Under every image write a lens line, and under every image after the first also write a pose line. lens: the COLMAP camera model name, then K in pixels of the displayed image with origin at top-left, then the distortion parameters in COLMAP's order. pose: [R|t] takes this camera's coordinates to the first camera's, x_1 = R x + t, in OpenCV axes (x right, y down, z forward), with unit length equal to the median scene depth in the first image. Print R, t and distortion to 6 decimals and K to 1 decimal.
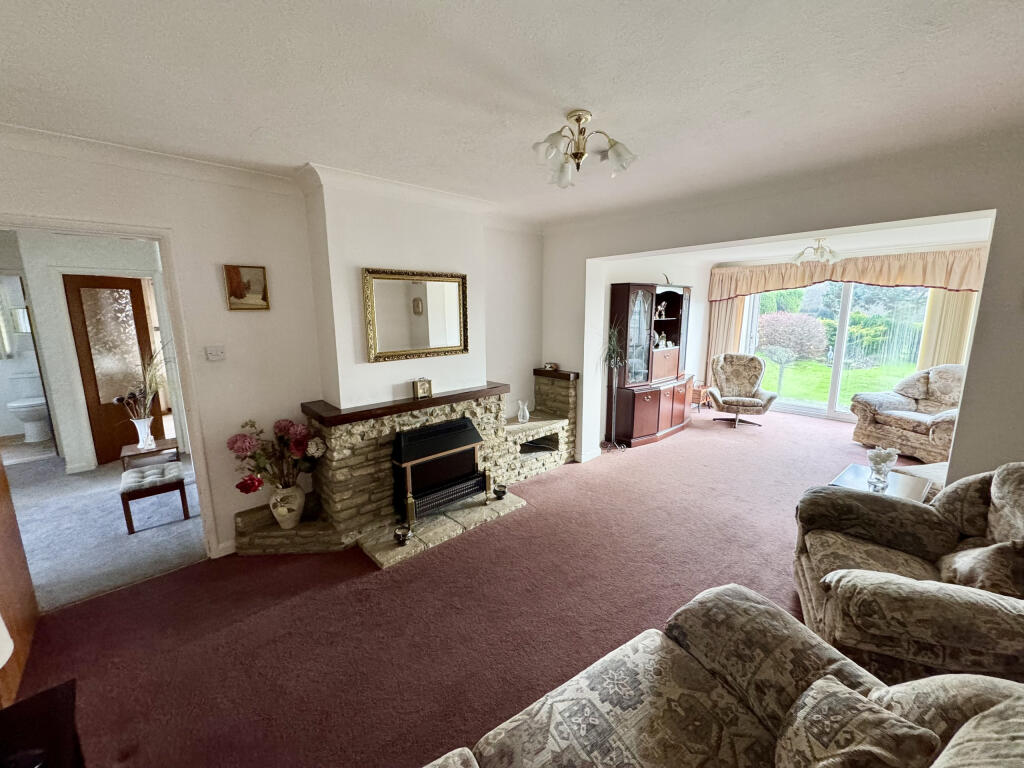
lens RADIAL K [[406.5, 0, 510.5], [0, 406.5, 381.4], [0, 0, 1]] dist [-0.001979, -0.000518]
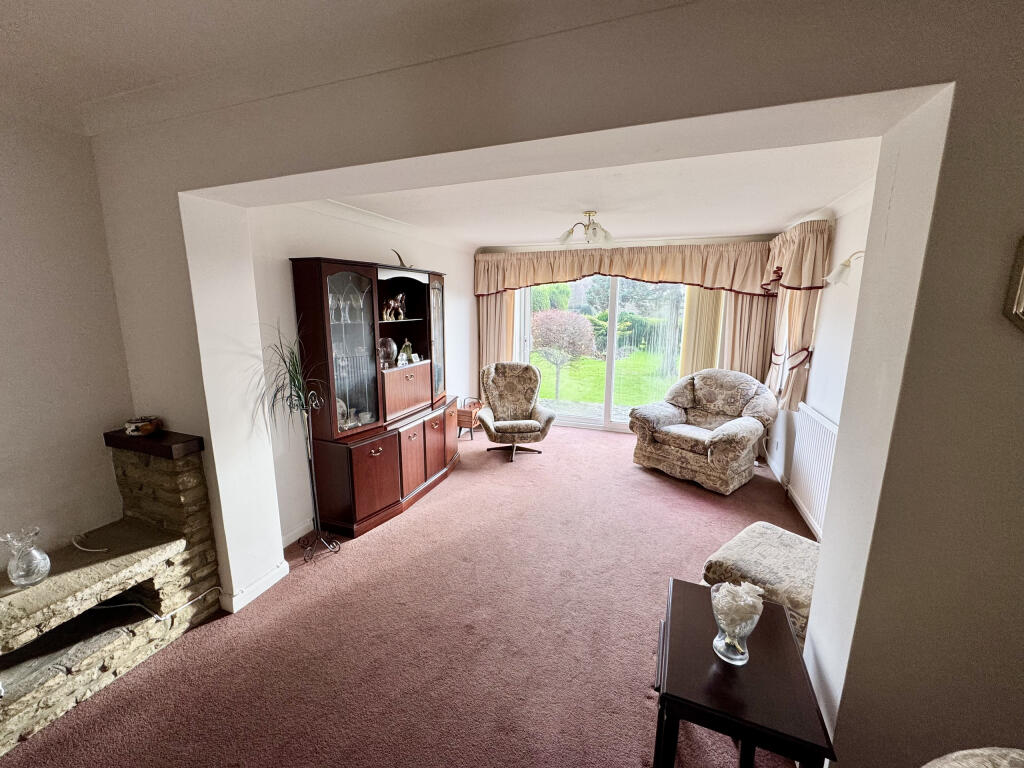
lens RADIAL K [[406.5, 0, 510.9], [0, 406.5, 380.5], [0, 0, 1]] dist [-0.001979, -0.000518]
pose [[0.888810, -0.072534, 0.452500, 0.242412], [0.067783, 0.997342, 0.026731, -0.066104], [-0.453236, 0.006913, 0.891364, 0.356615]]
